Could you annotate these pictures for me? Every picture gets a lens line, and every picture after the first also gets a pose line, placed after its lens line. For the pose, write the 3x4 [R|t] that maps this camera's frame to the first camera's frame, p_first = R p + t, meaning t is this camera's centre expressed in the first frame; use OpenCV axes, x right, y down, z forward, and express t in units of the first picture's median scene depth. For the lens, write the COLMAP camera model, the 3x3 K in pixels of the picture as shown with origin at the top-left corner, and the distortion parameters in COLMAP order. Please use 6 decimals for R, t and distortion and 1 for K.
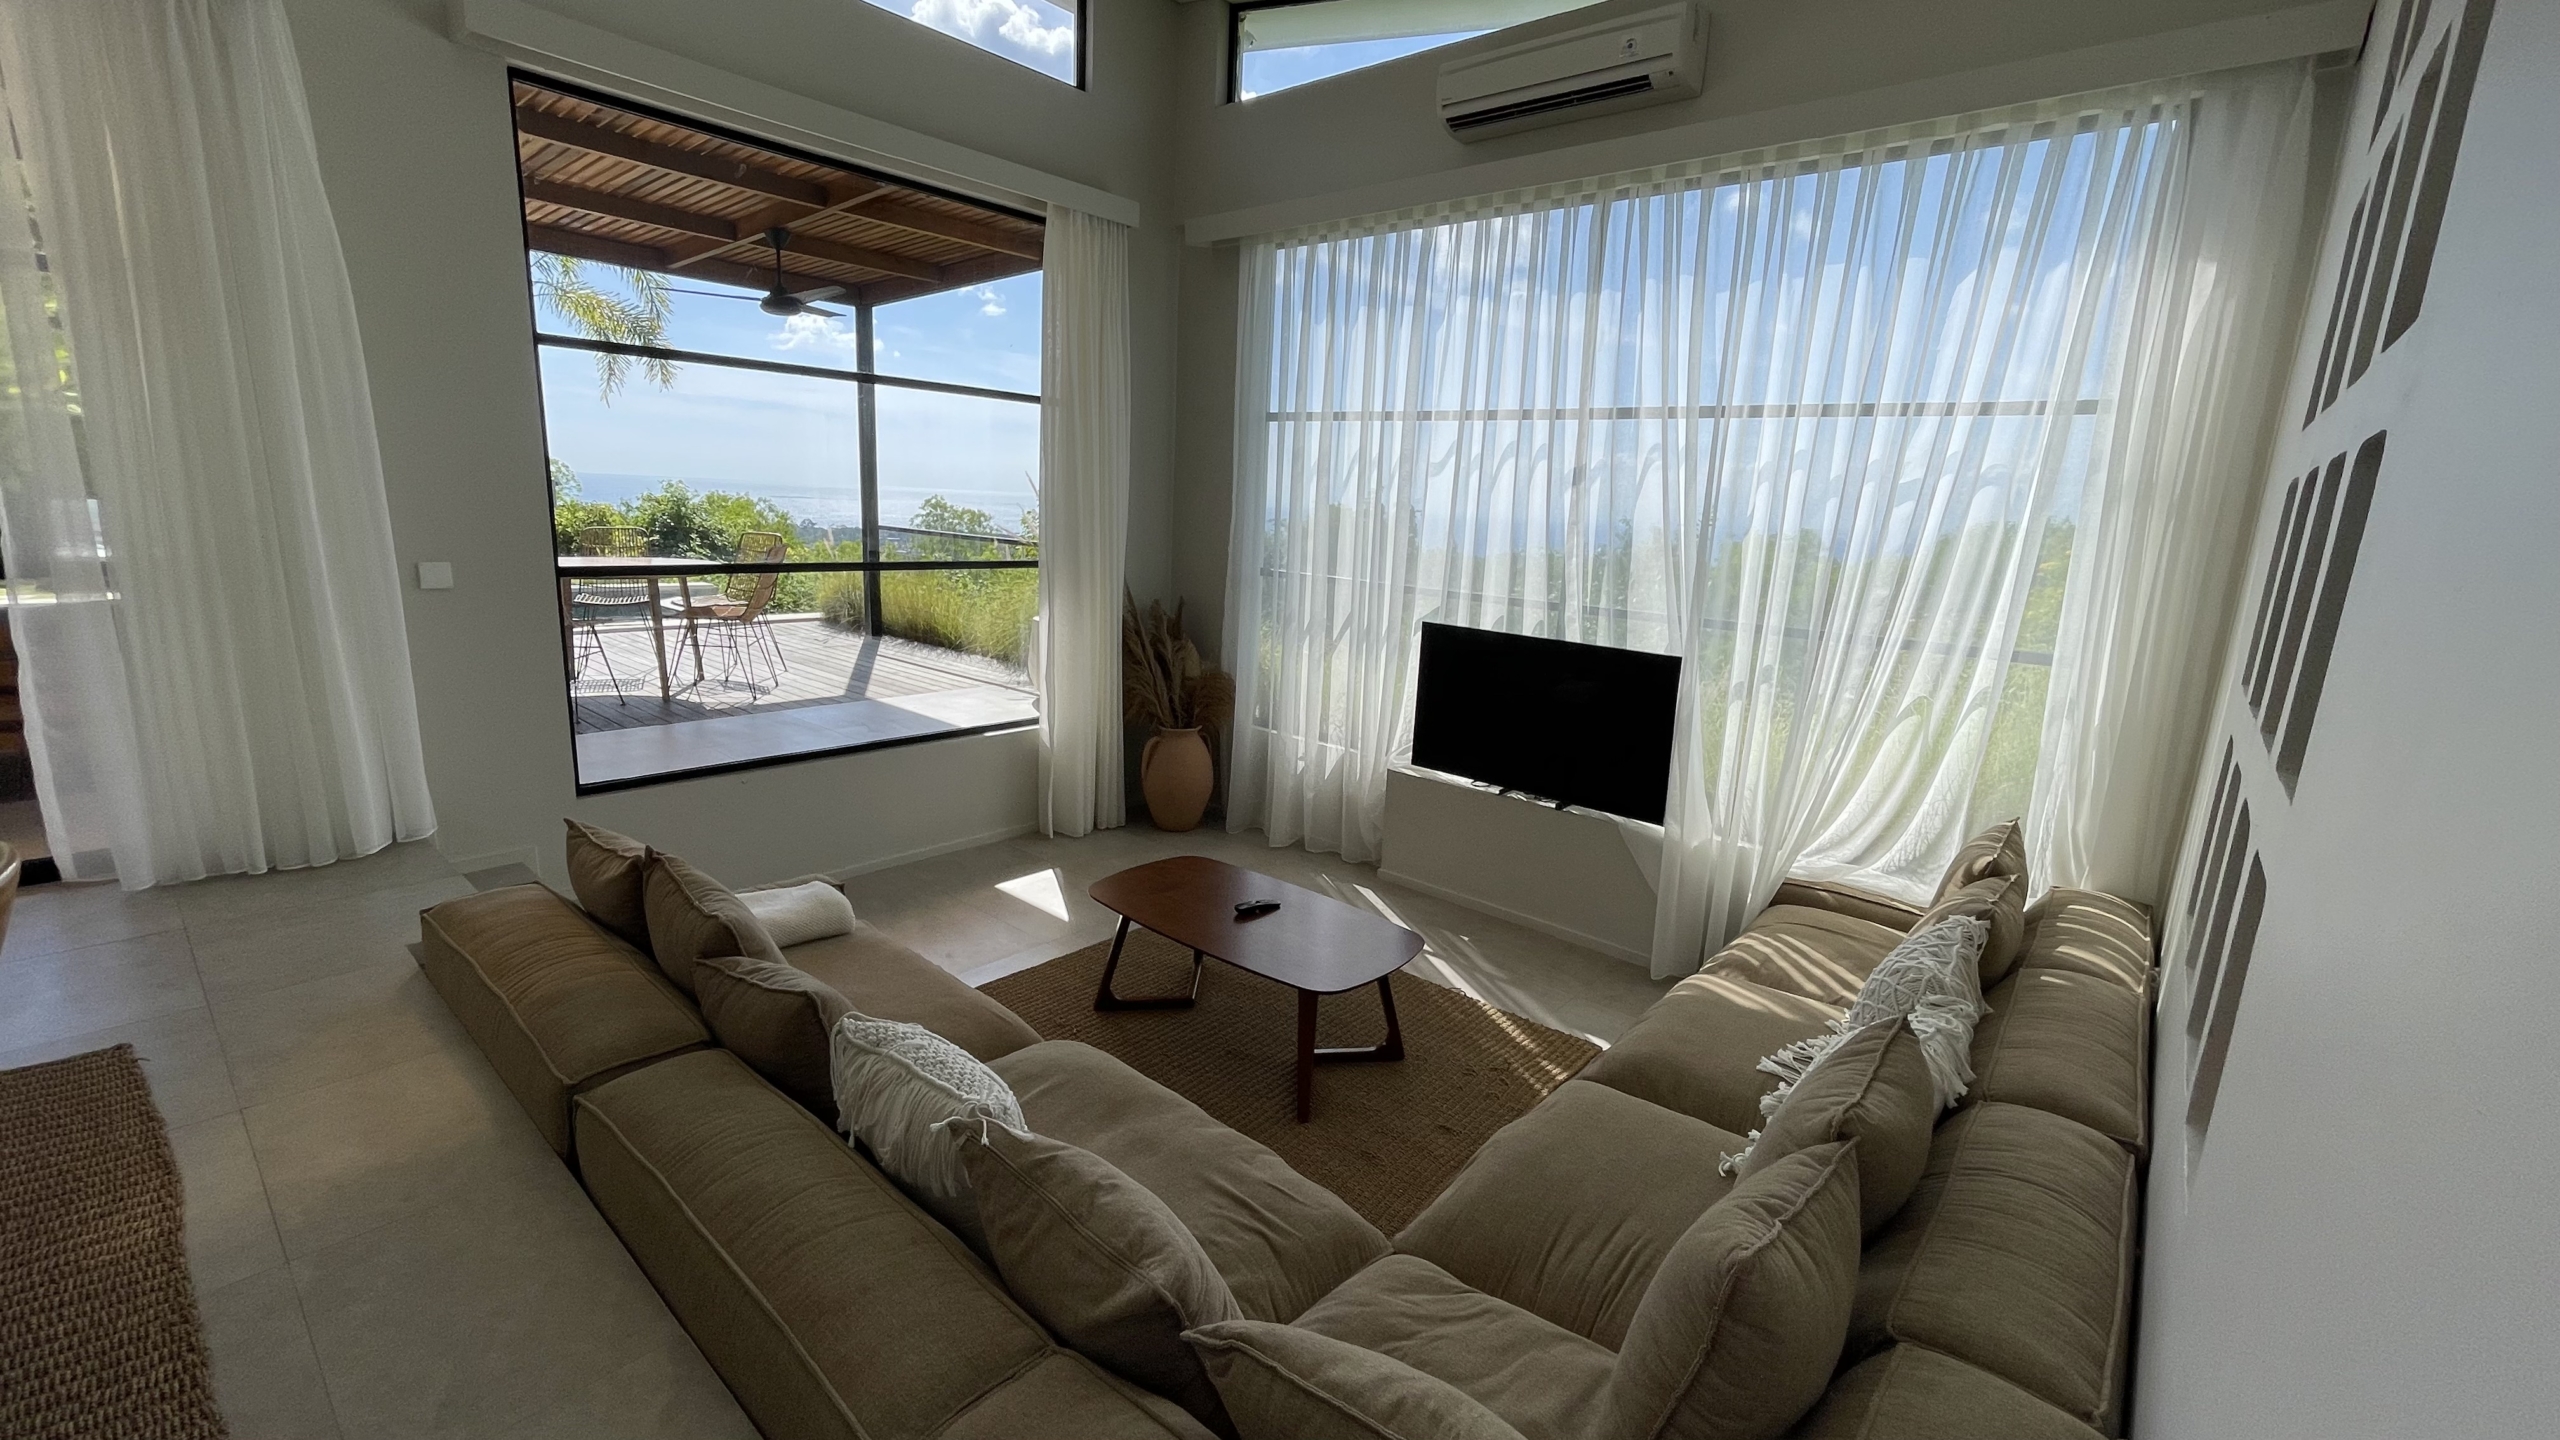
lens RADIAL K [[1039.9, 0, 1268.2], [0, 1039.9, 711.6], [0, 0, 1]] dist [-0.001934, 0.000708]
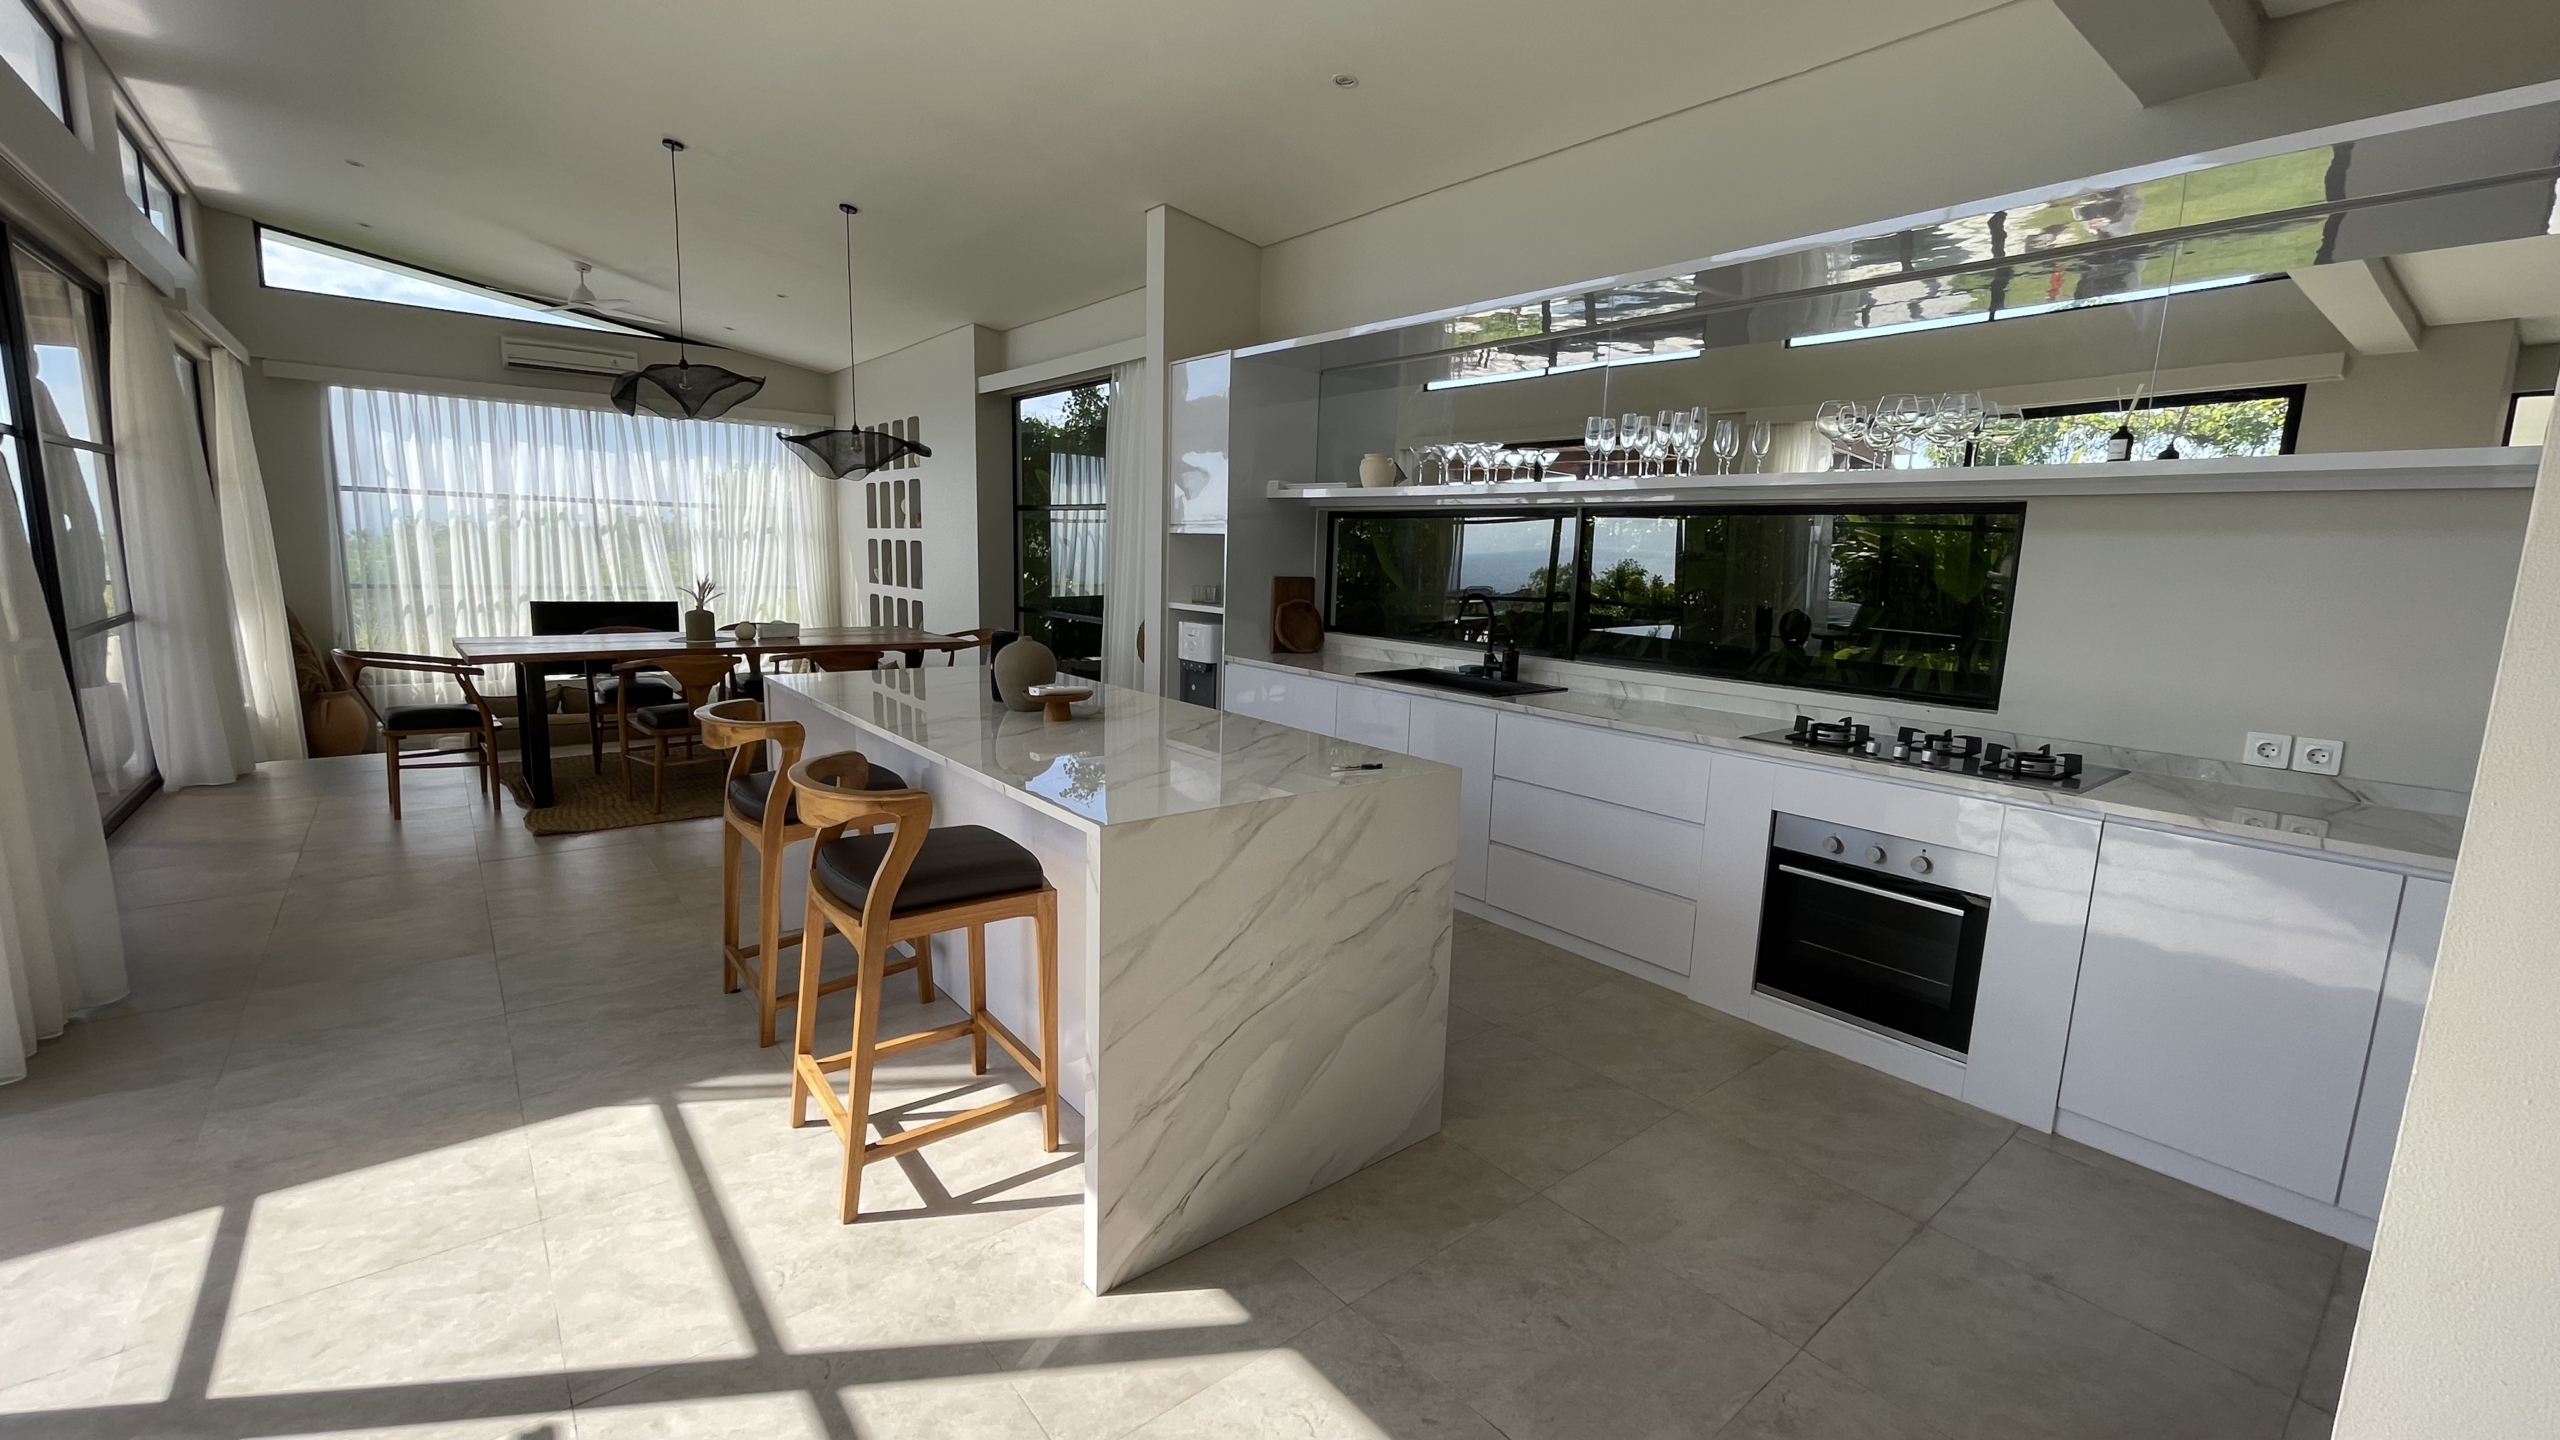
lens RADIAL K [[1039.9, 0, 1275.0], [0, 1039.9, 717.4], [0, 0, 1]] dist [-0.001934, 0.000708]
pose [[0.170335, -0.198564, 0.965173, -1.693242], [0.178129, 0.969555, 0.168029, 0.051304], [-0.969152, 0.143304, 0.200519, -0.798355]]
